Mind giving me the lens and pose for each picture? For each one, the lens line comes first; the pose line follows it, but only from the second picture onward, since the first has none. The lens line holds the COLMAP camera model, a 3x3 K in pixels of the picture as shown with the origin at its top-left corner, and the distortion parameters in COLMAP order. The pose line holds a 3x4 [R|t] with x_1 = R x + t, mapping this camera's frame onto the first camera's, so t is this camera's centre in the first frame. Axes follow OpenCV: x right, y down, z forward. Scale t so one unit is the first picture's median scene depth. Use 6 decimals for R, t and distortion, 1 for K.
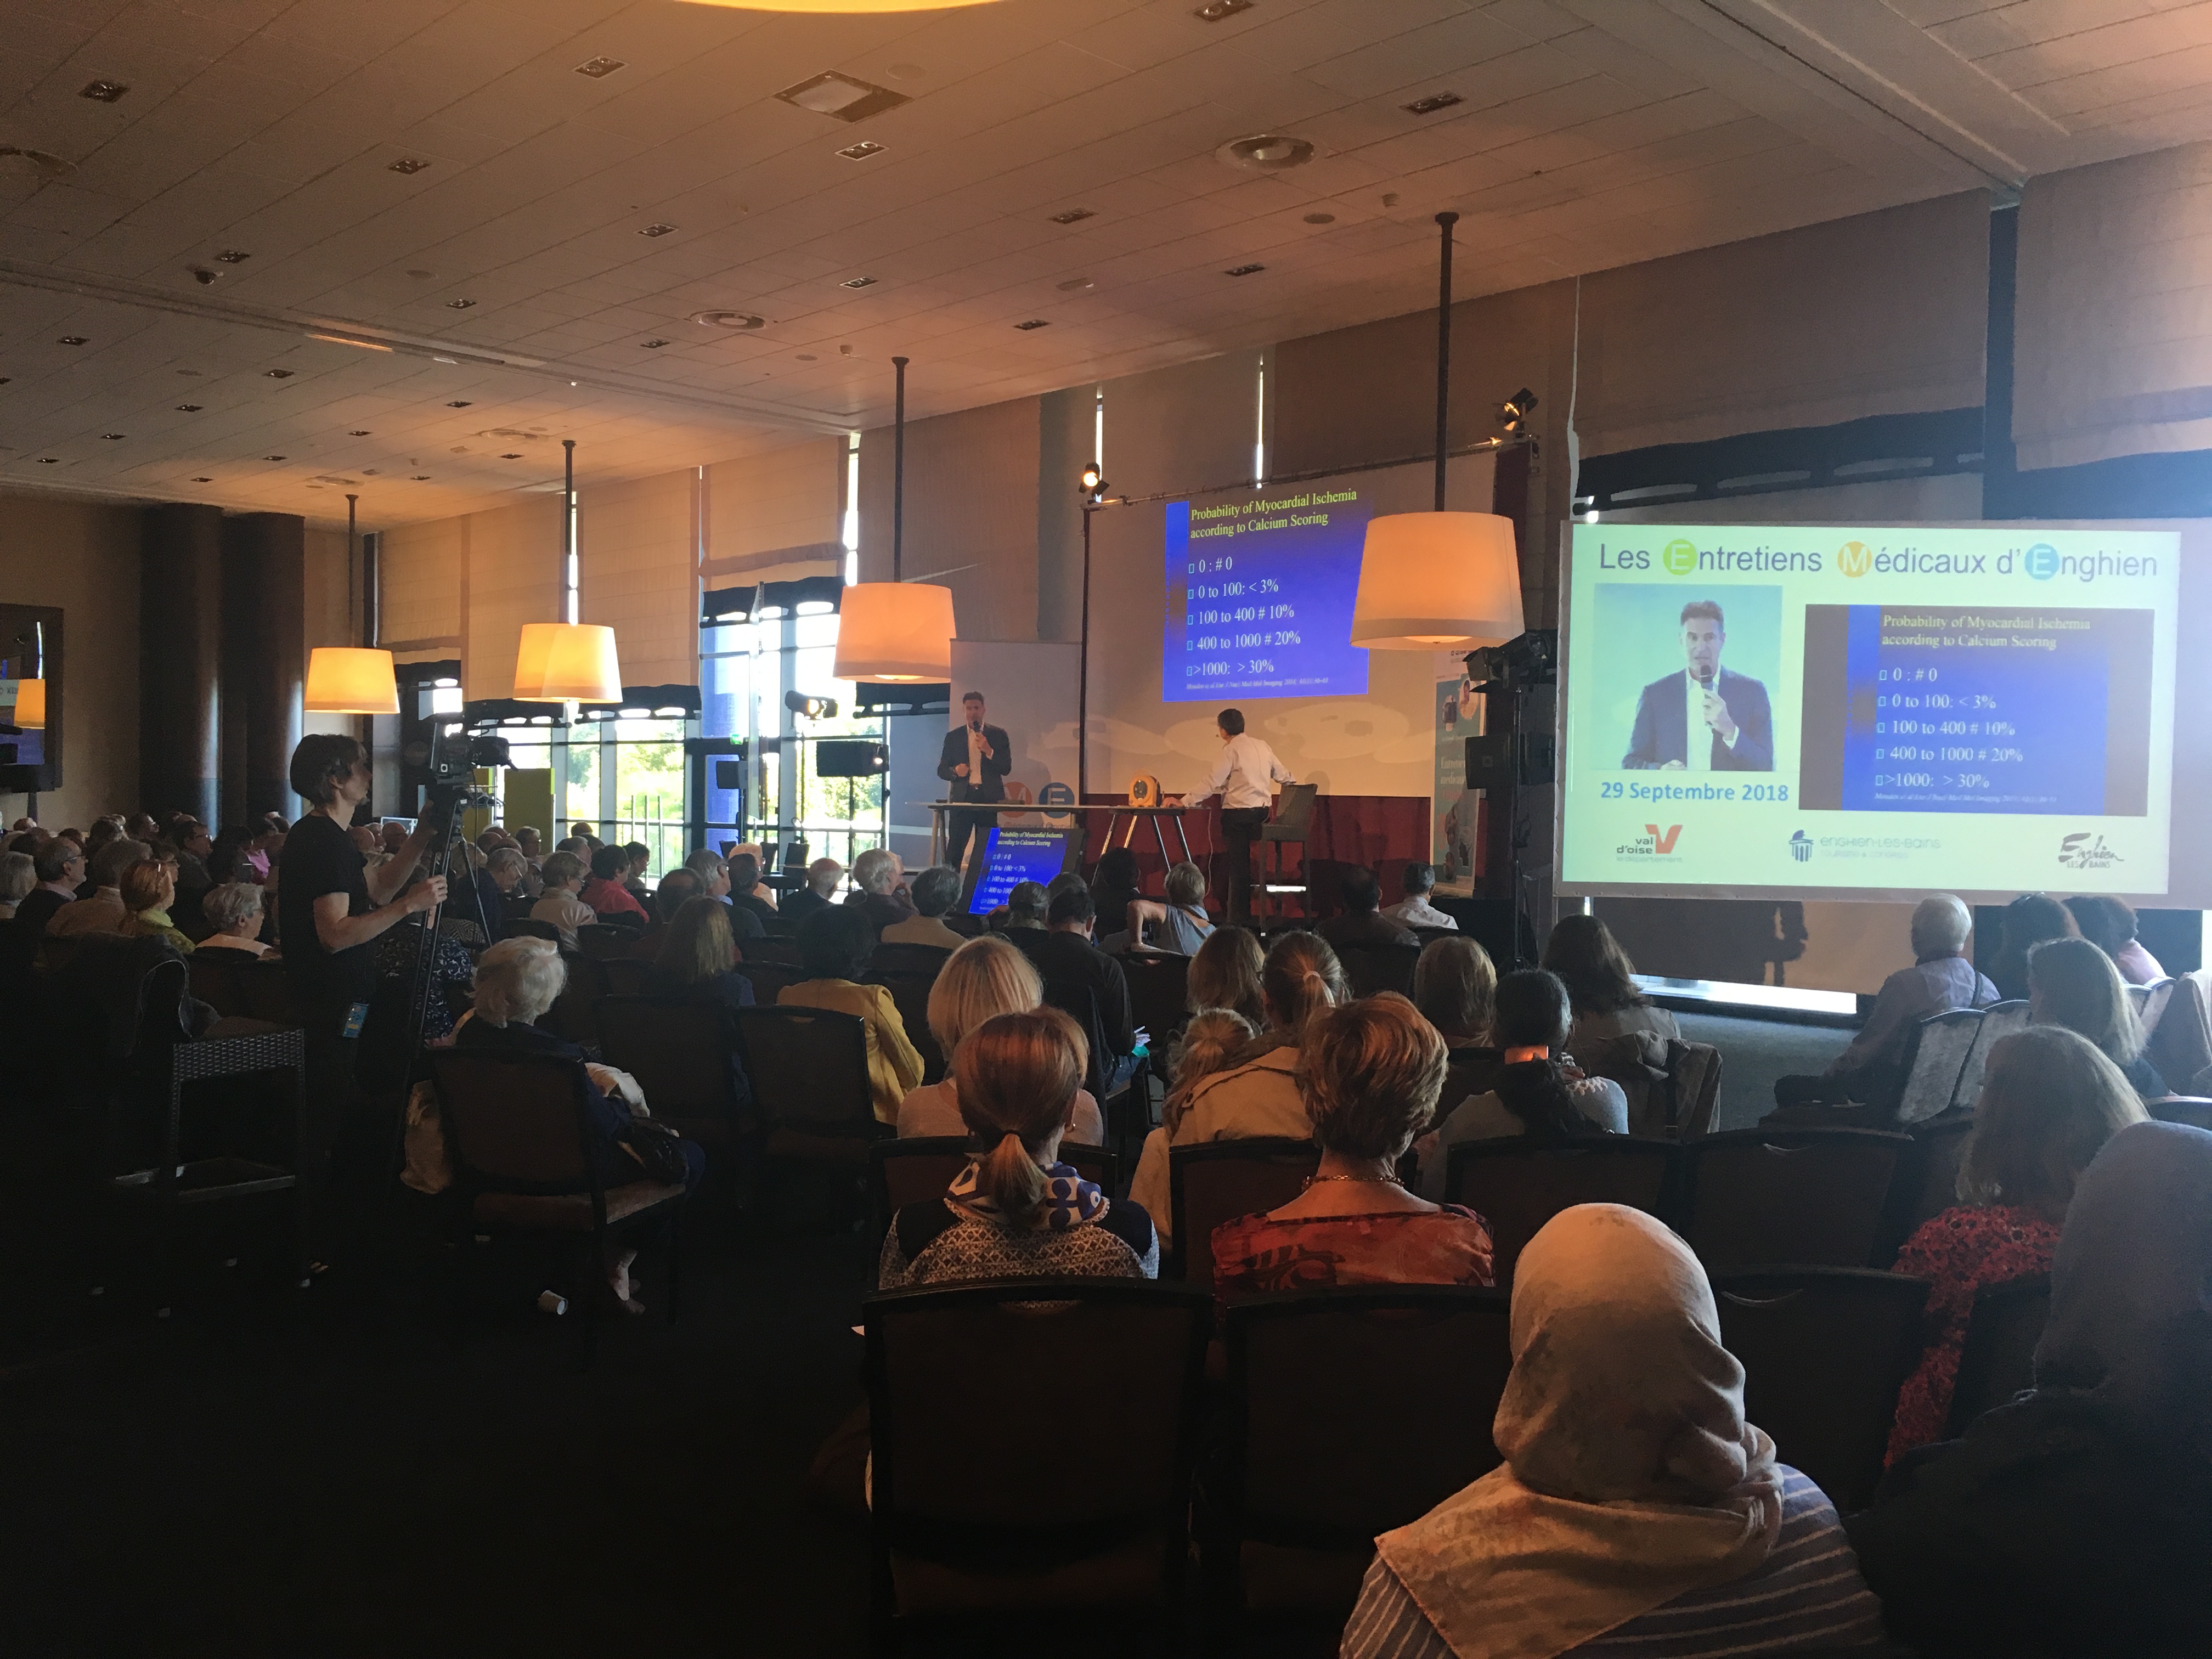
lens RADIAL K [[1884.3, 0, 1106.0], [0, 1884.3, 829.5], [0, 0, 1]] dist [-0.000341, -0.000969]
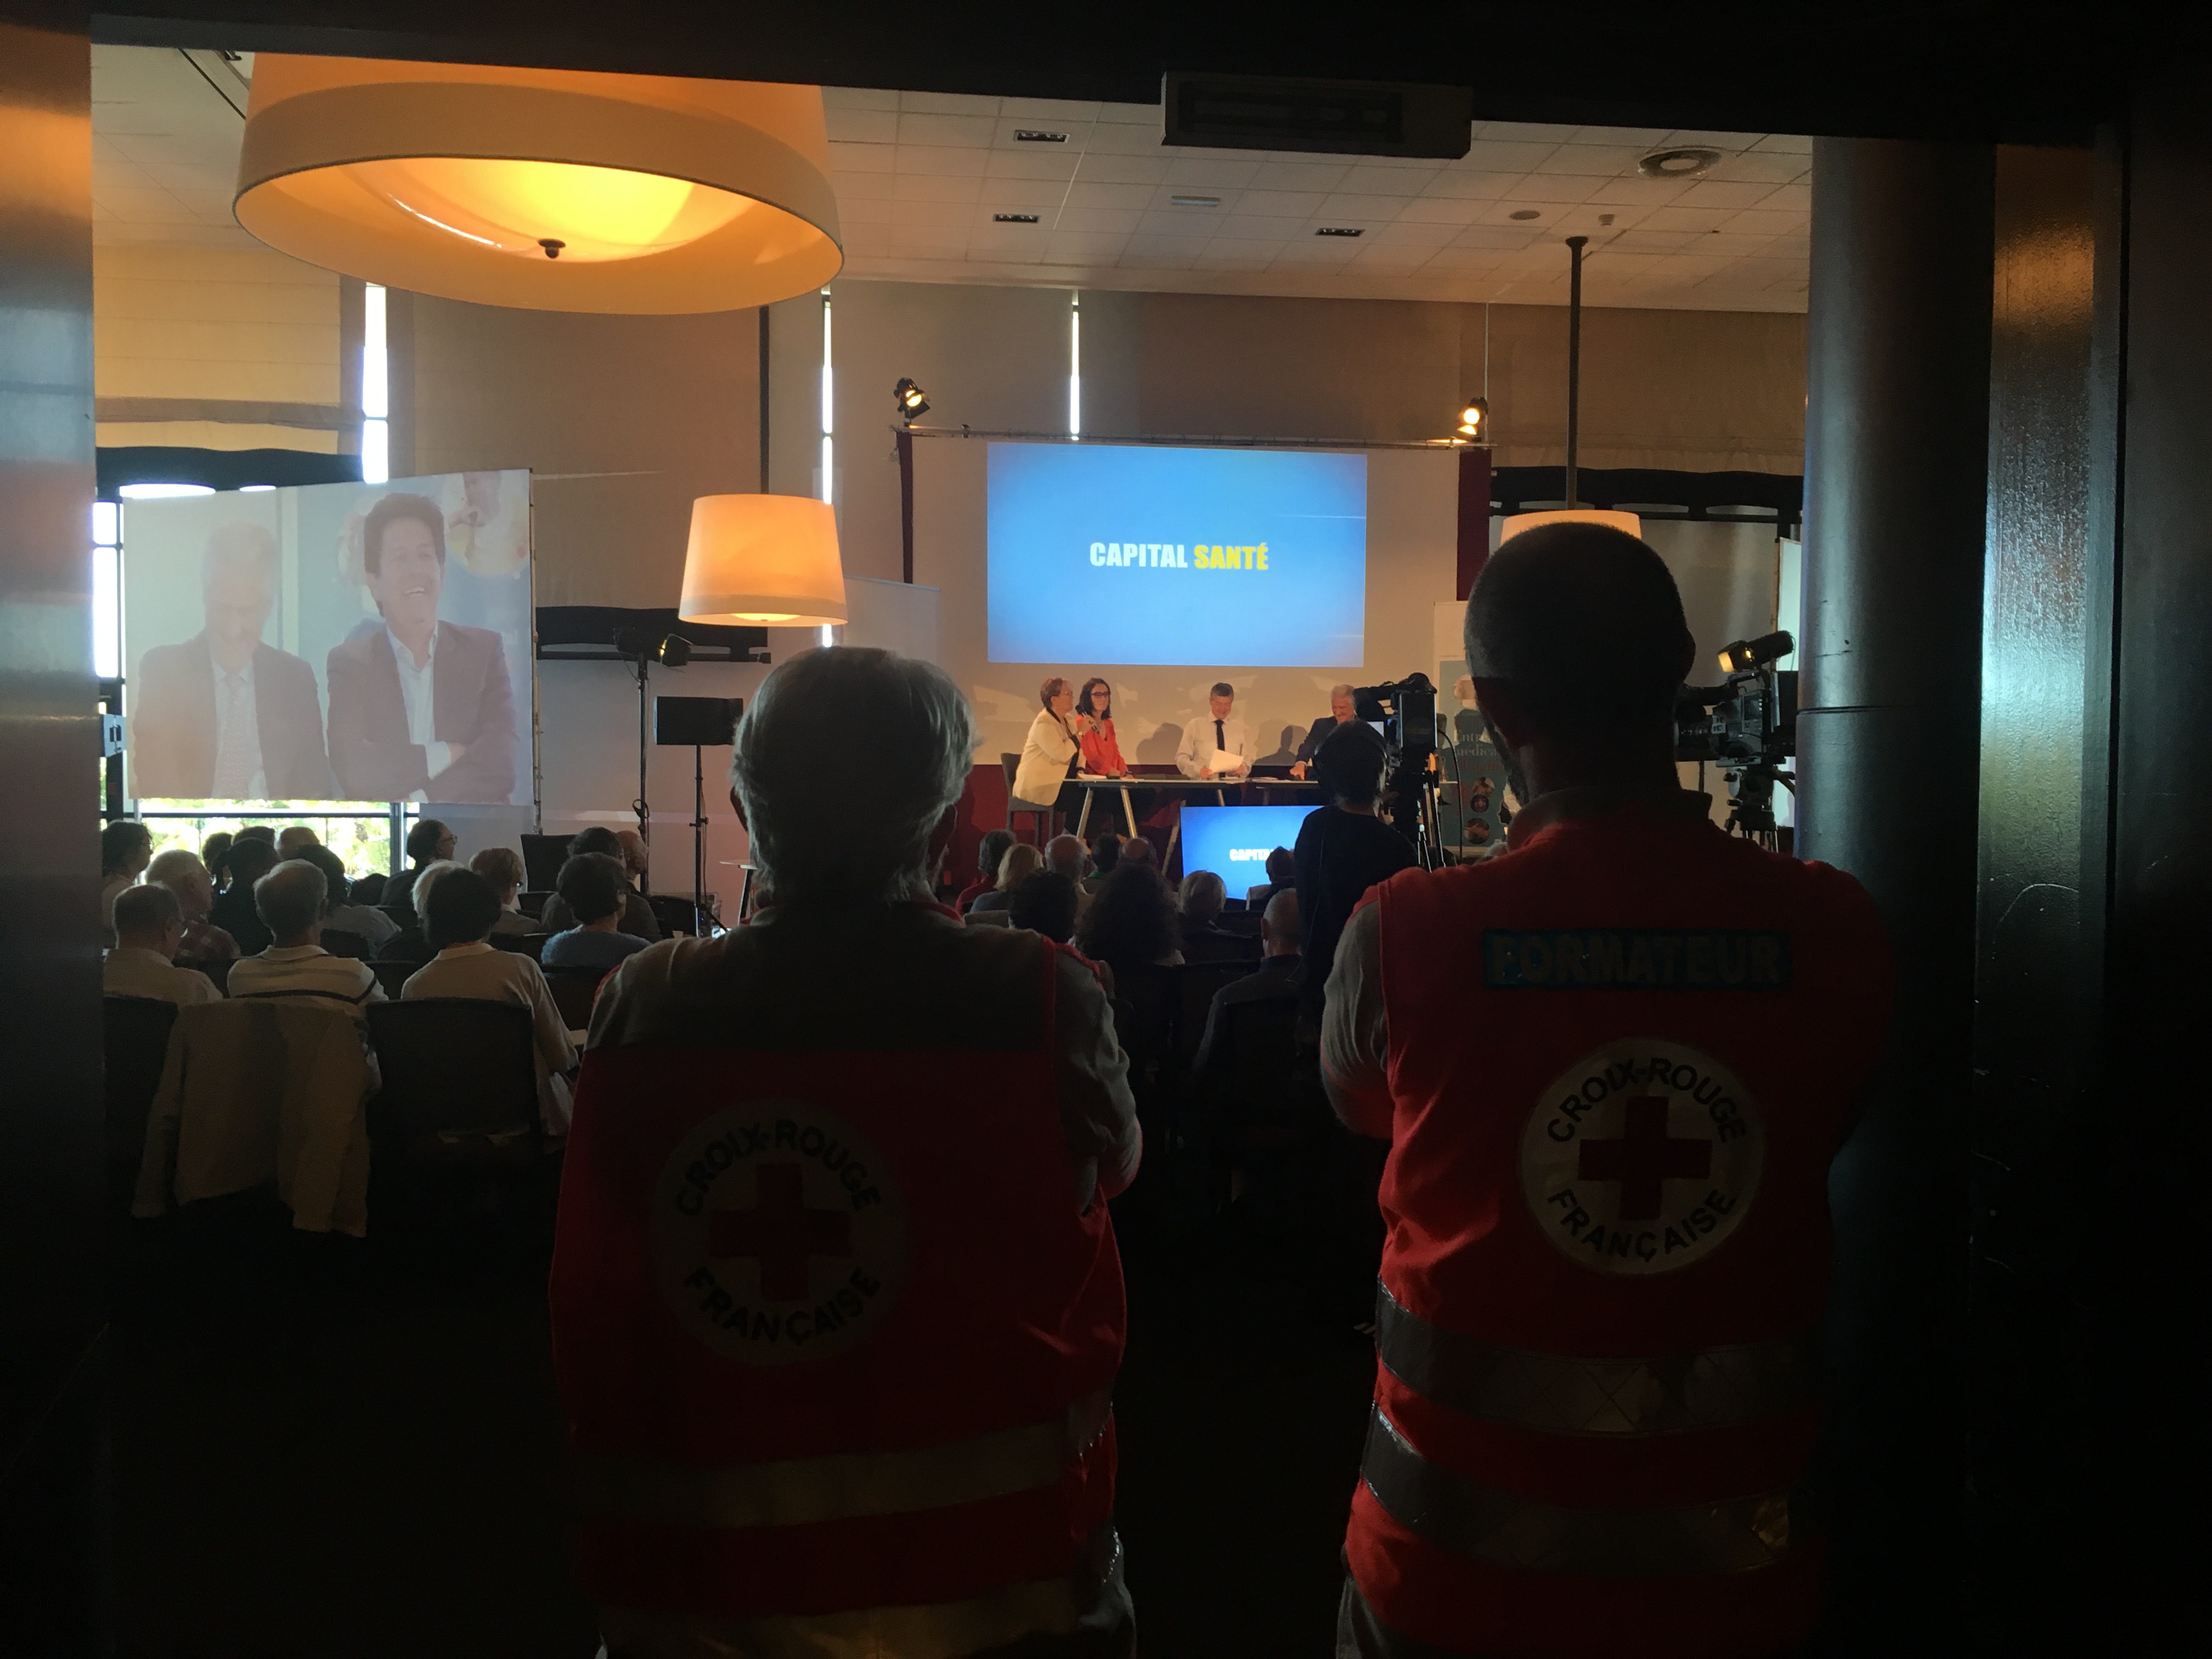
lens RADIAL K [[1884.3, 0, 1106.0], [0, 1884.3, 829.5], [0, 0, 1]] dist [-0.000341, -0.000969]
pose [[0.621637, -0.014722, 0.783167, -0.623677], [0.000619, 0.999832, 0.018304, -0.008599], [-0.783305, -0.010893, 0.621542, 0.407447]]
